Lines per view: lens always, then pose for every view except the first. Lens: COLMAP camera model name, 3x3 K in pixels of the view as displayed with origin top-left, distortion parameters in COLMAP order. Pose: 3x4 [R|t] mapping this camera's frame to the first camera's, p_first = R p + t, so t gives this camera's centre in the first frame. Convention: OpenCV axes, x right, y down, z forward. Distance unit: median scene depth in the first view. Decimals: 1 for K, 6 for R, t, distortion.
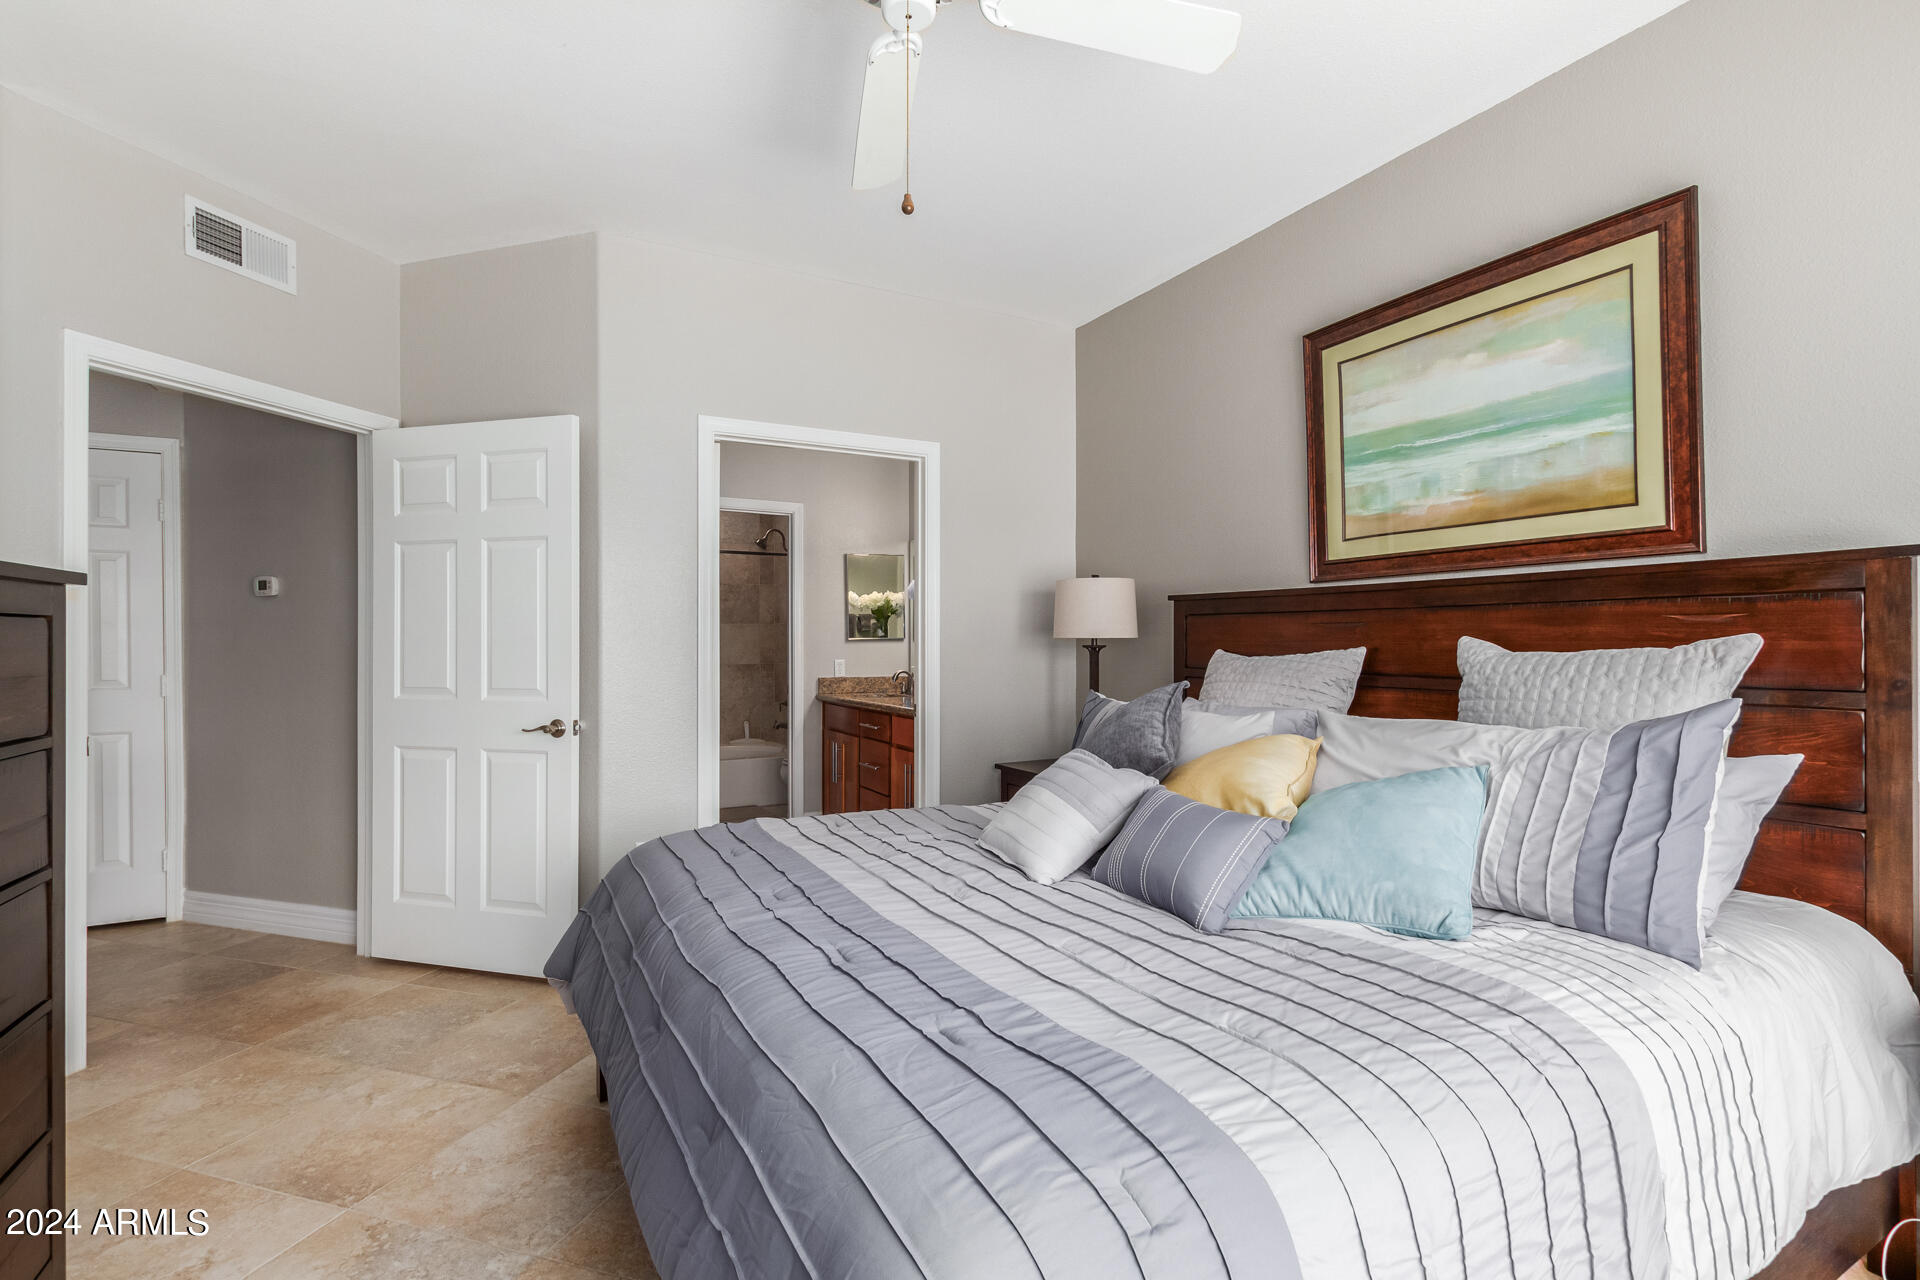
lens RADIAL K [[879.7, 0, 958.6], [0, 879.7, 644.6], [0, 0, 1]] dist [0.004154, -0.000005]
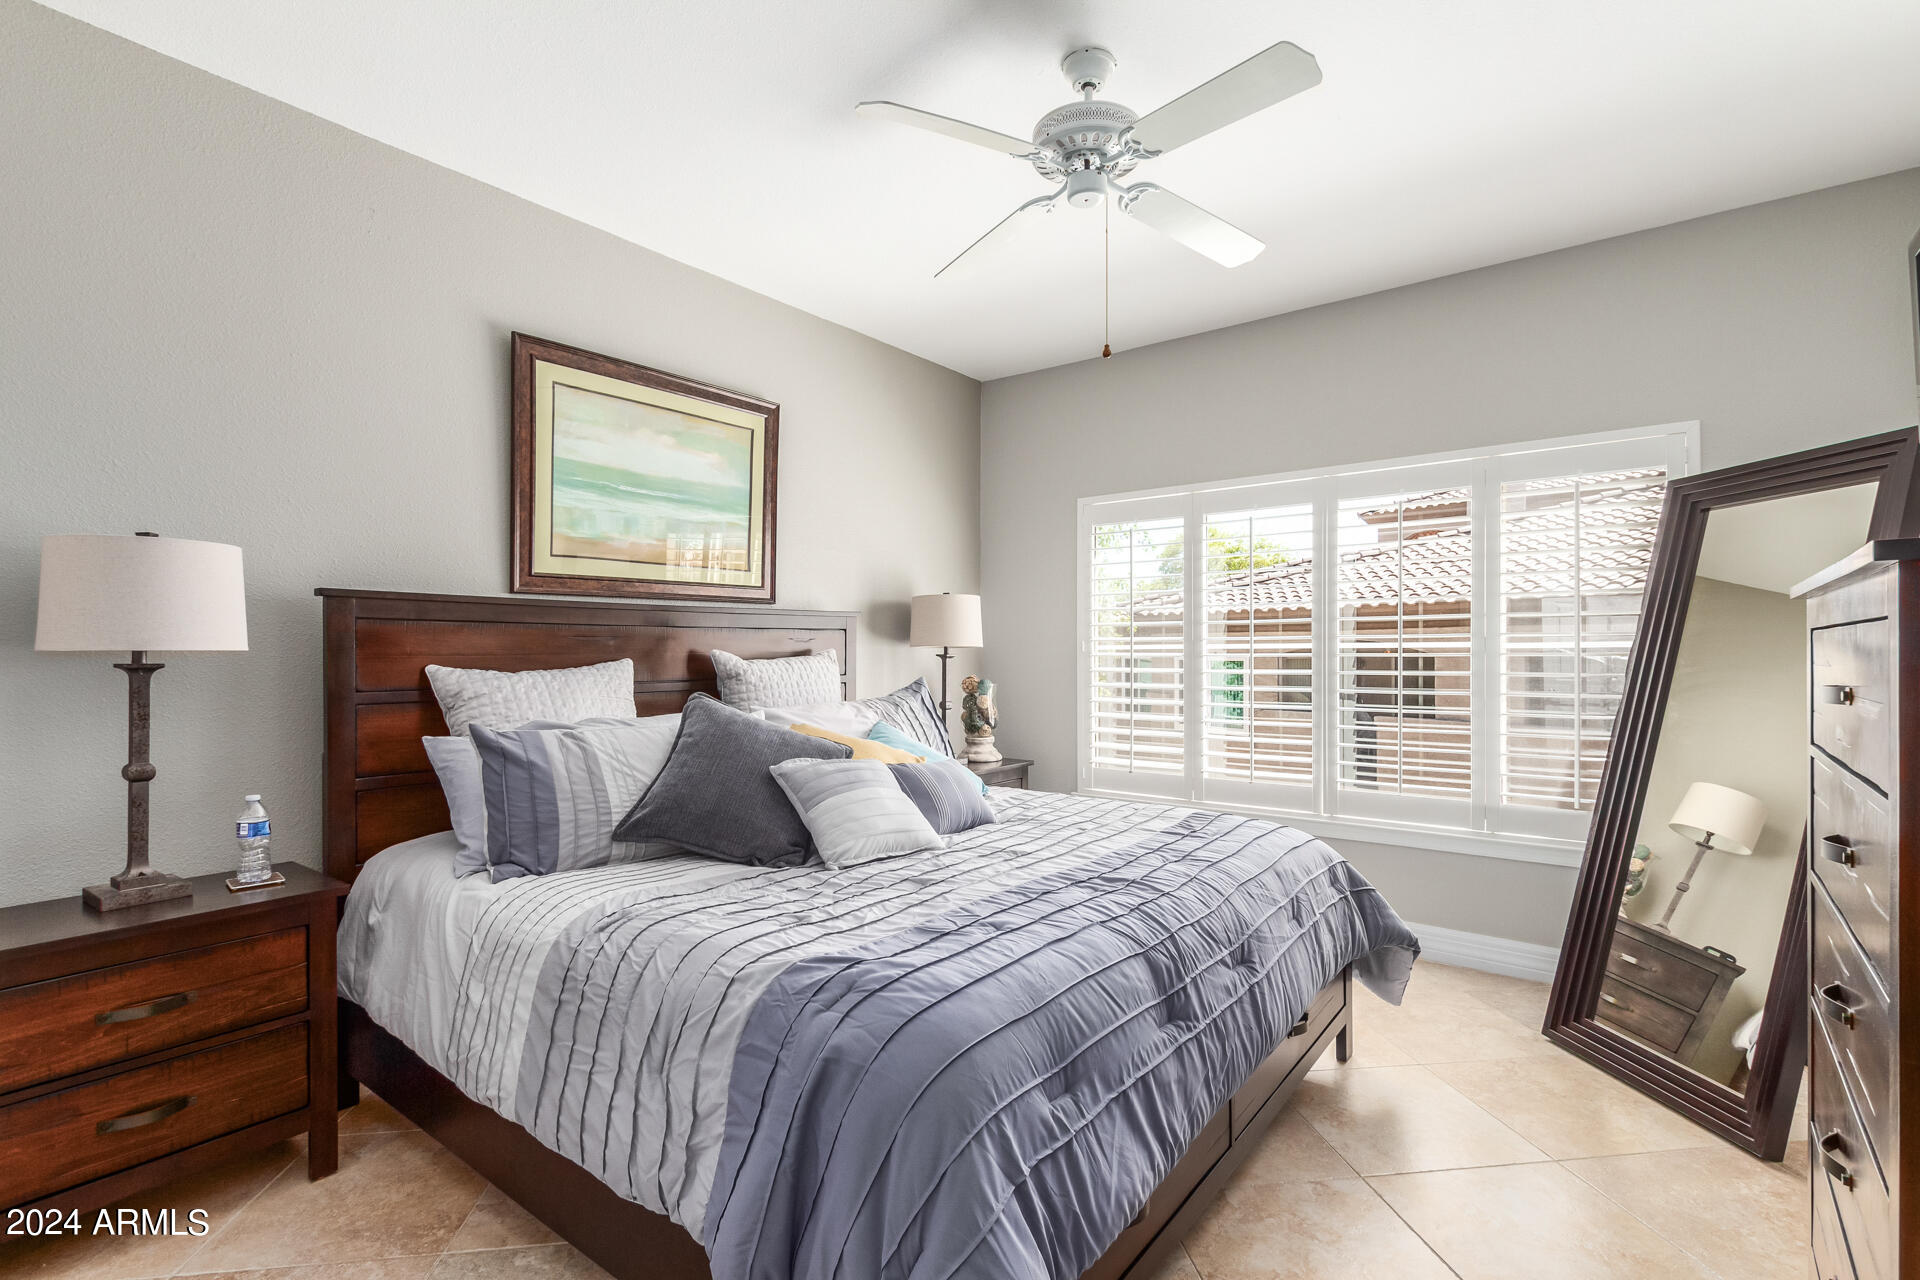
lens RADIAL K [[879.7, 0, 958.6], [0, 879.7, 644.6], [0, 0, 1]] dist [0.004154, -0.000005]
pose [[-0.413861, 0.009125, 0.910294, -0.707049], [0.010485, 0.999931, -0.005257, -0.004679], [-0.910280, 0.007369, -0.413928, 1.021750]]
